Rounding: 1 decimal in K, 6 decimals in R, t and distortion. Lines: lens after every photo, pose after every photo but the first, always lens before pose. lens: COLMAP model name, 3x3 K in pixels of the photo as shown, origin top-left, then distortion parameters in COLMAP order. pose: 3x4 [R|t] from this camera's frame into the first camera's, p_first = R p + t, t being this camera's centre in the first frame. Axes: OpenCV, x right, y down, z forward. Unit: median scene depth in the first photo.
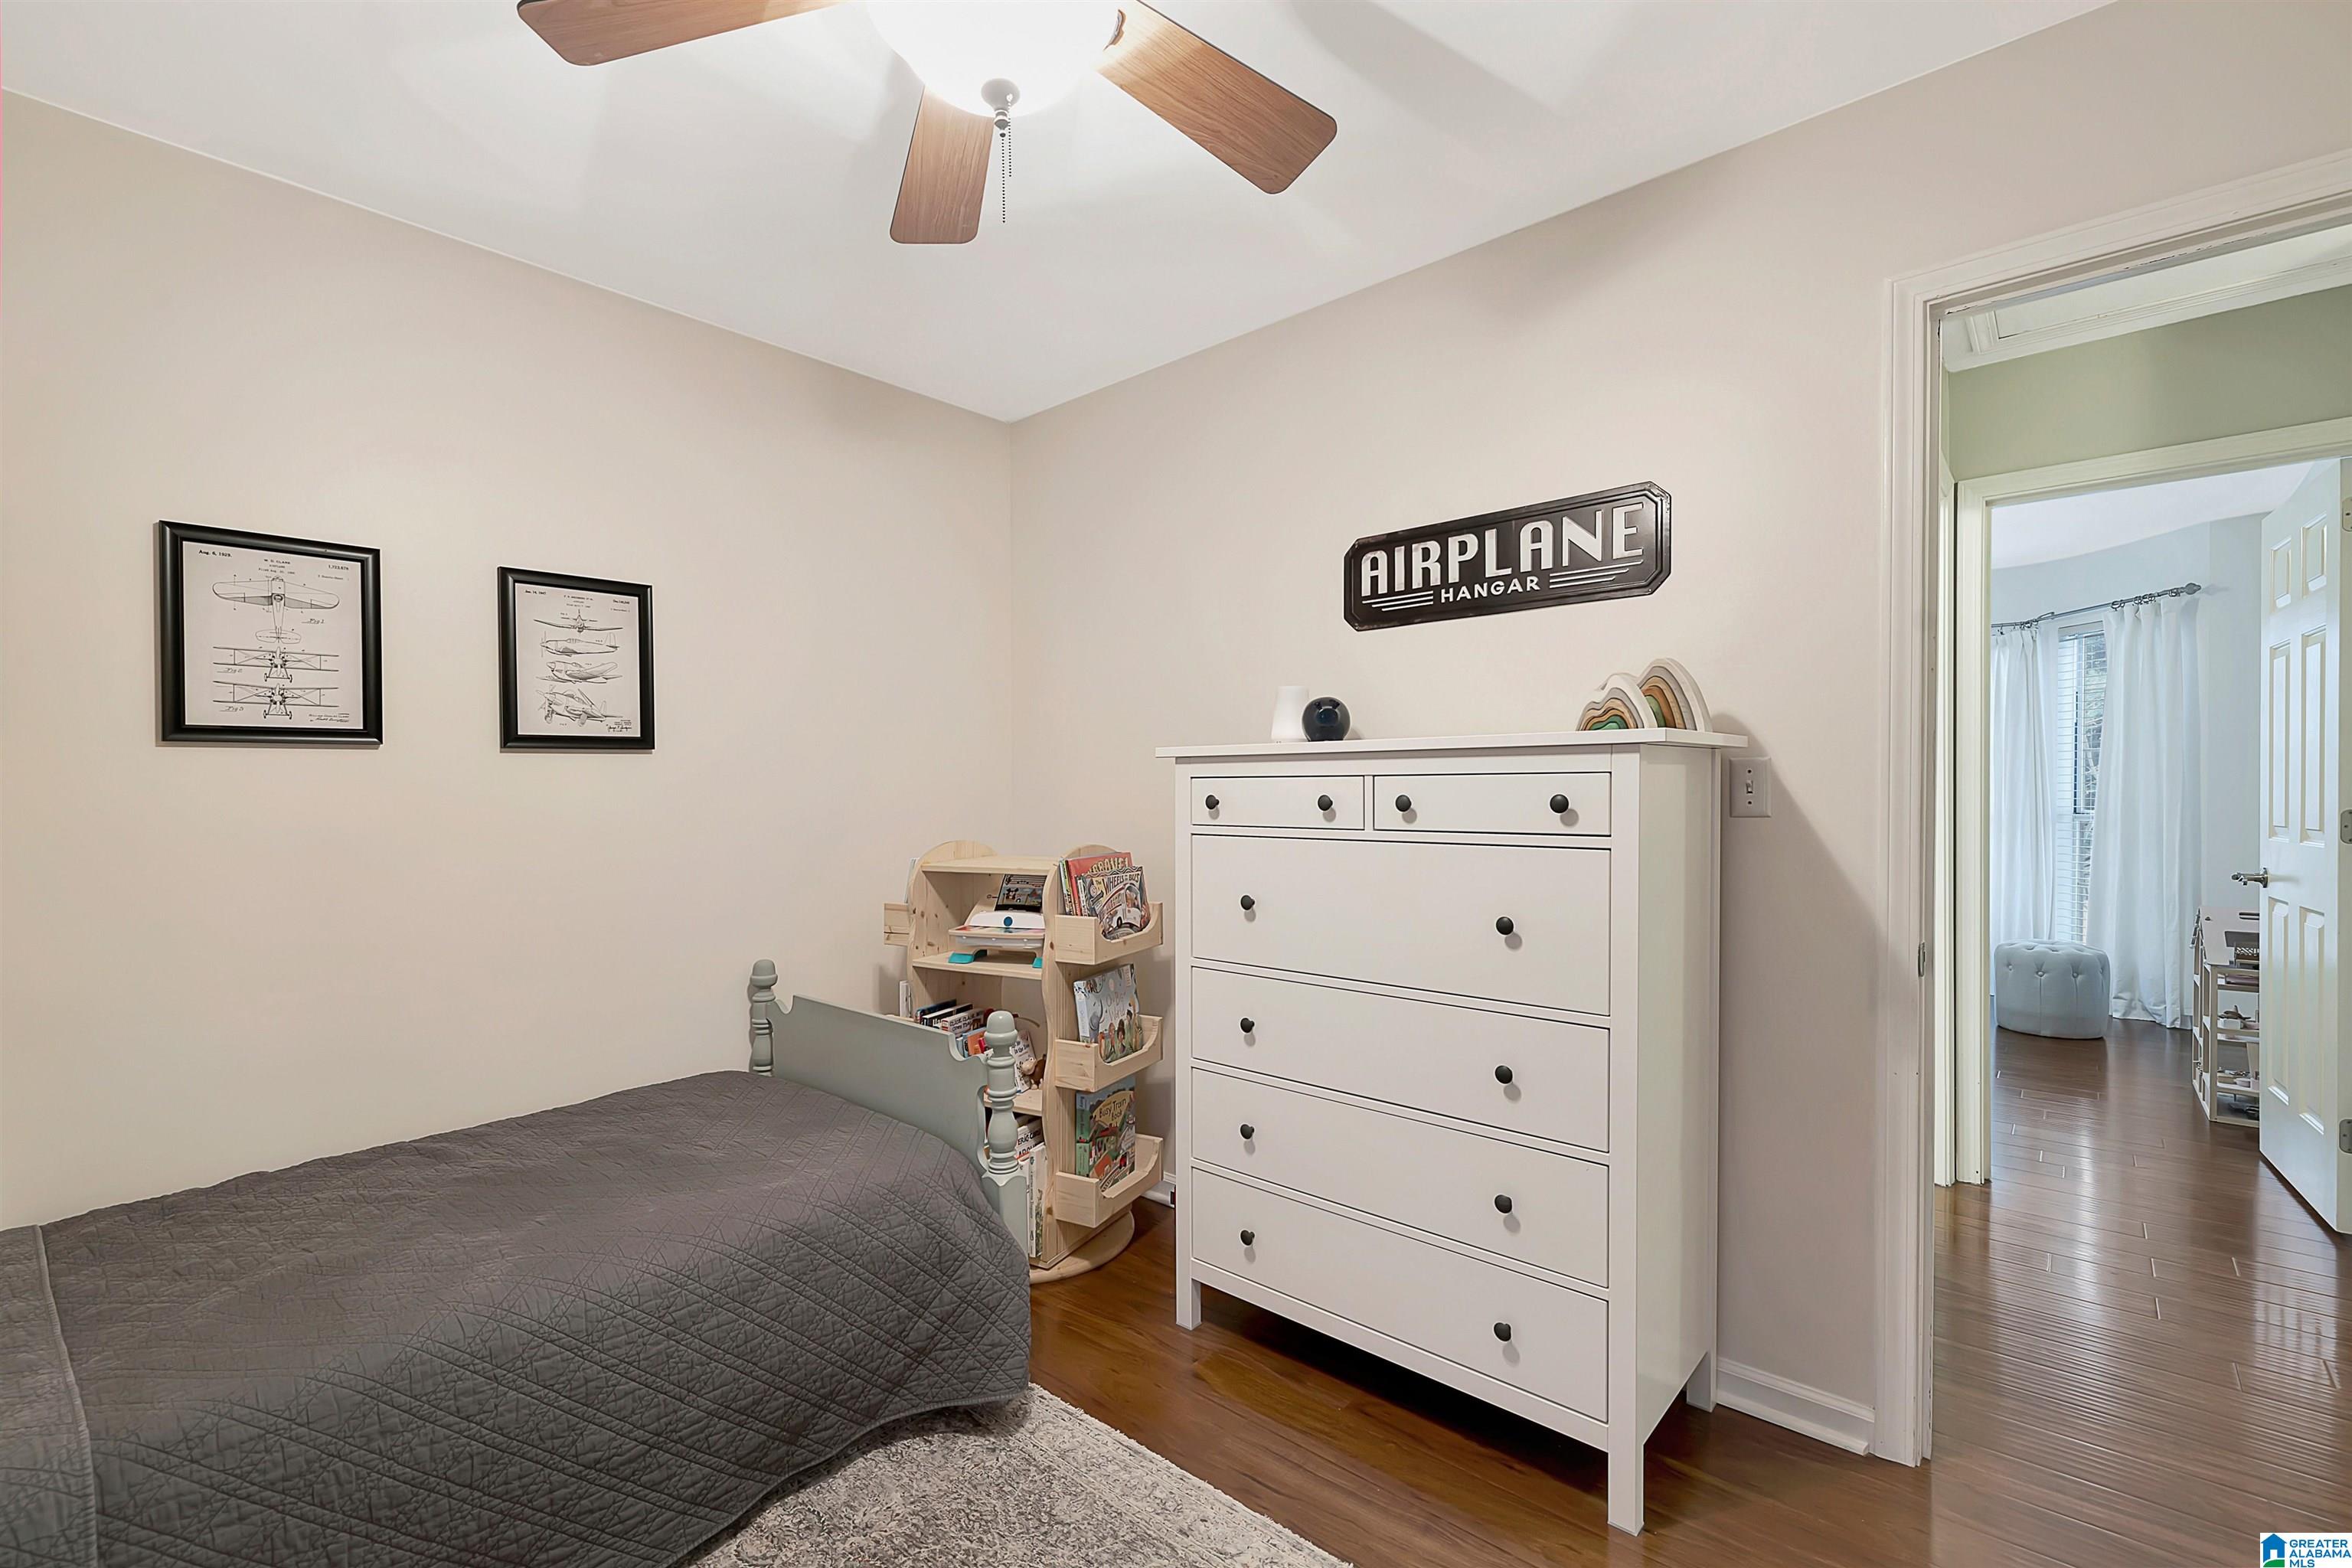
lens RADIAL K [[1044.1, 0, 1138.5], [0, 1044.1, 787.4], [0, 0, 1]] dist [-0.001587, -0.000398]
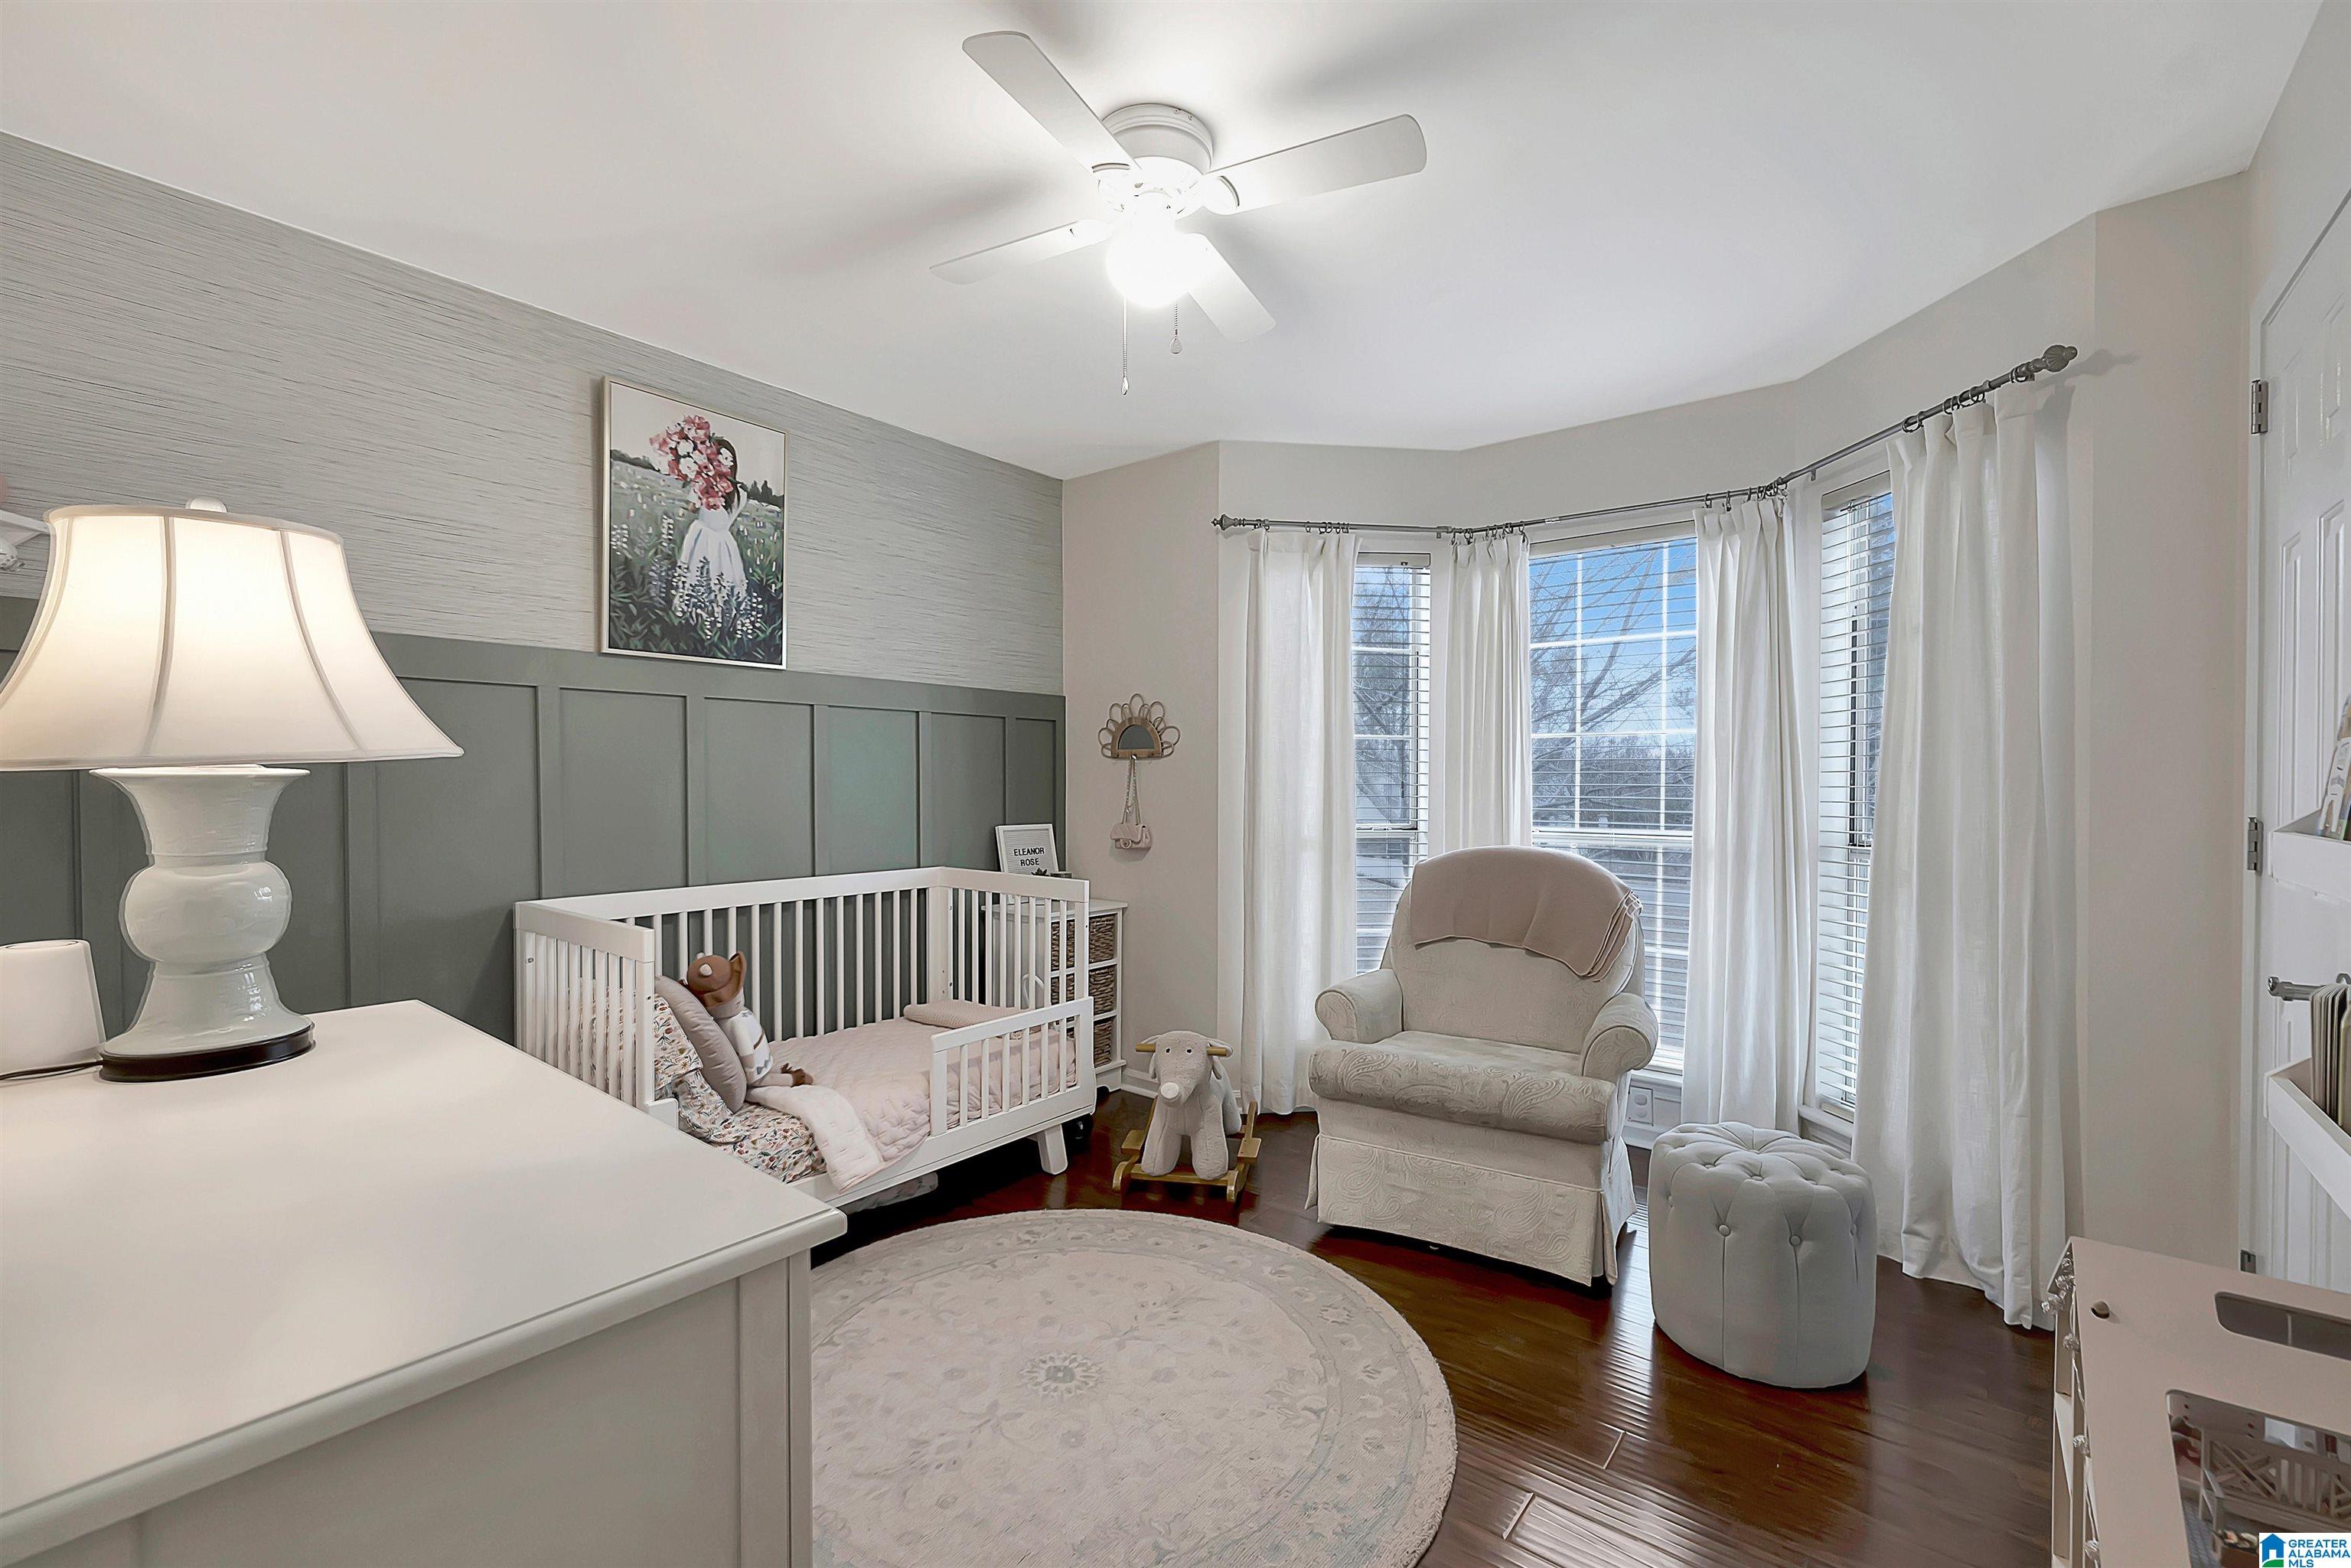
lens RADIAL K [[983.7, 0, 1175.5], [0, 983.7, 784.0], [0, 0, 1]] dist [-0.002869, -0.000648]
pose [[0.998733, 0.001427, 0.050310, 0.577808], [-0.001406, 0.999999, -0.000450, -0.005261], [-0.050311, 0.000379, 0.998734, 0.565424]]
